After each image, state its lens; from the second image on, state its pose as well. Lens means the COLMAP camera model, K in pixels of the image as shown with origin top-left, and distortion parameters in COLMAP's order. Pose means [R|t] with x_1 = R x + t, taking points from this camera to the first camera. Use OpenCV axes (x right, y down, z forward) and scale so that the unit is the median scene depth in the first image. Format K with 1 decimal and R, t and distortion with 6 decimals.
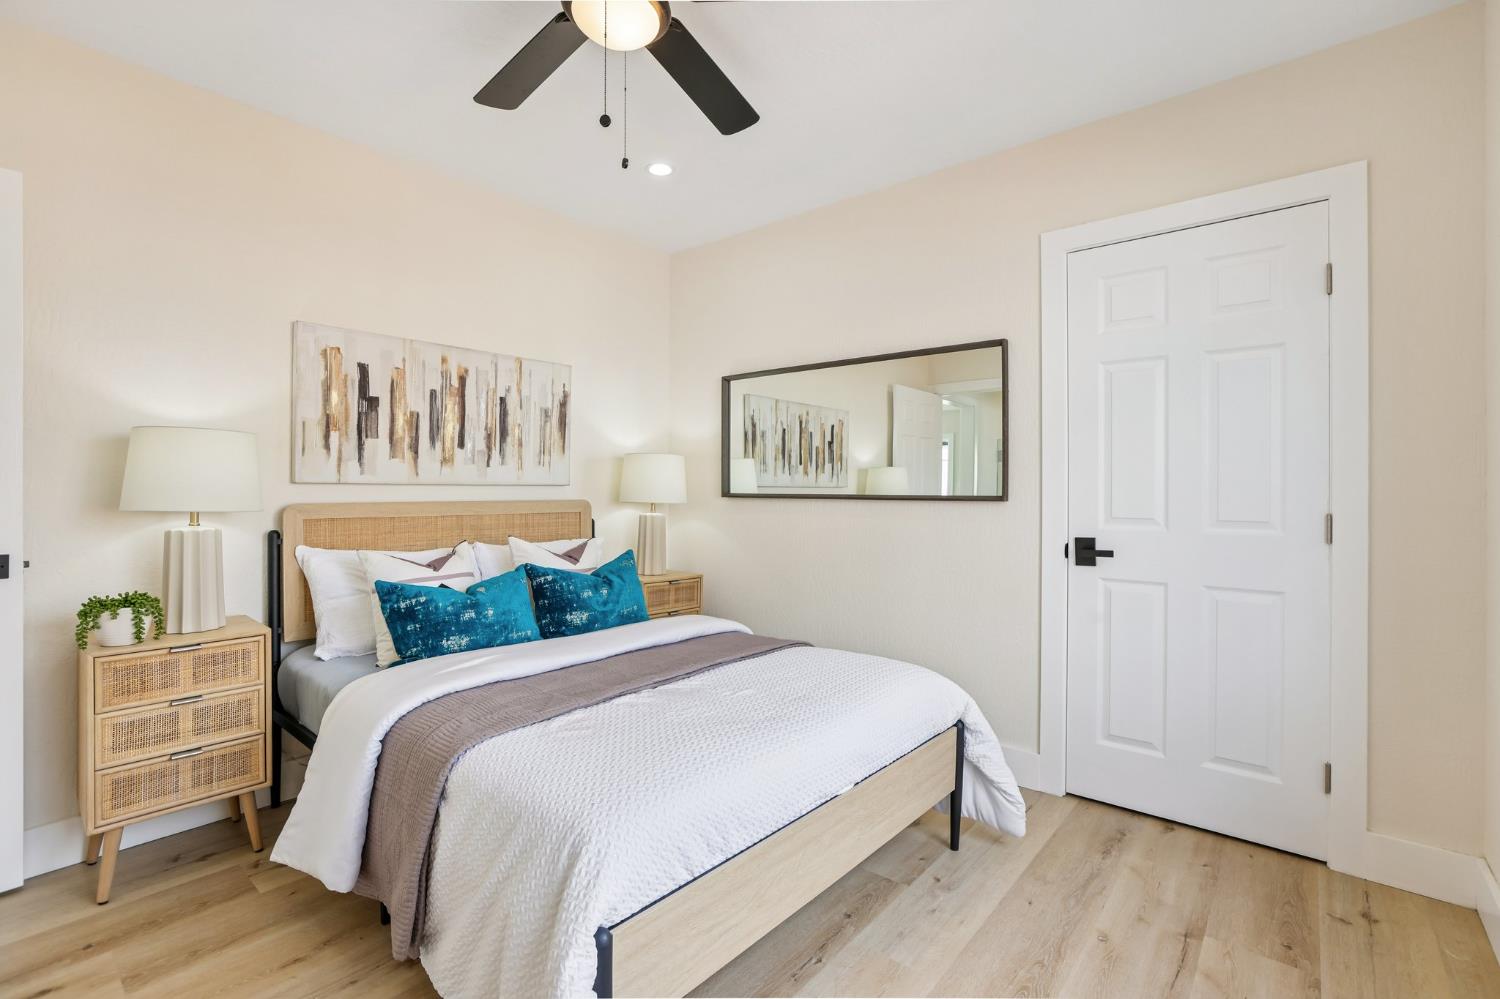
lens RADIAL K [[678.6, 0, 753.2], [0, 678.6, 494.8], [0, 0, 1]] dist [-0.046455, 0.021871]
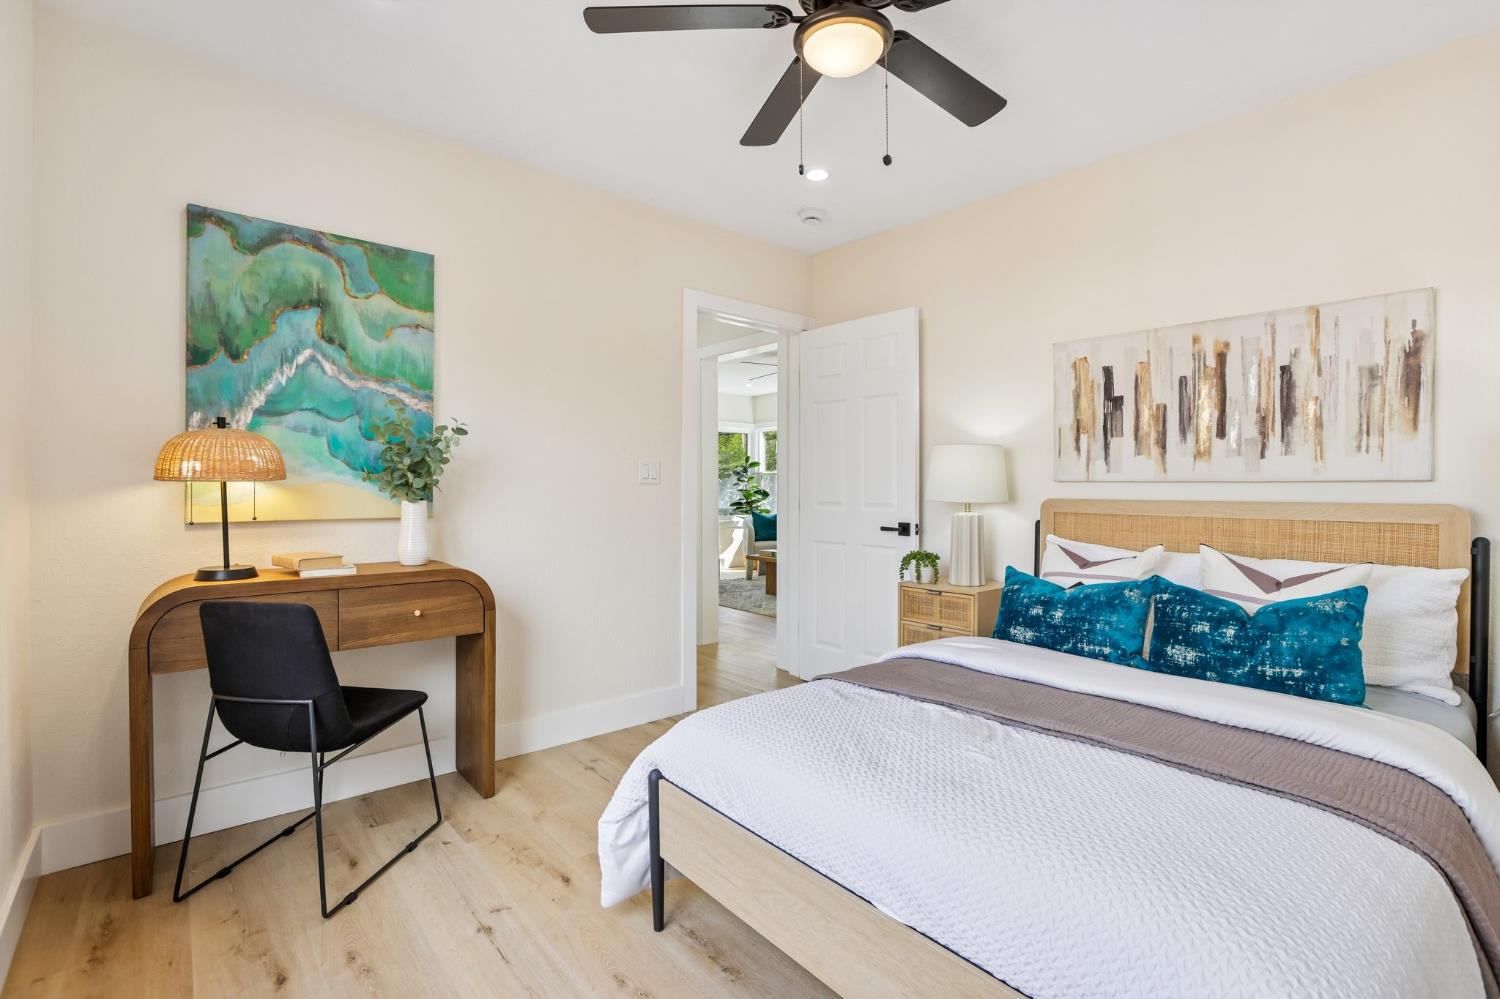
lens RADIAL K [[678.6, 0, 753.2], [0, 678.6, 494.8], [0, 0, 1]] dist [-0.046455, 0.021871]
pose [[-0.142154, 0.009299, -0.989801, 0.500649], [-0.010997, 0.999879, 0.010973, -0.001181], [0.989783, 0.012445, -0.142035, 0.567631]]
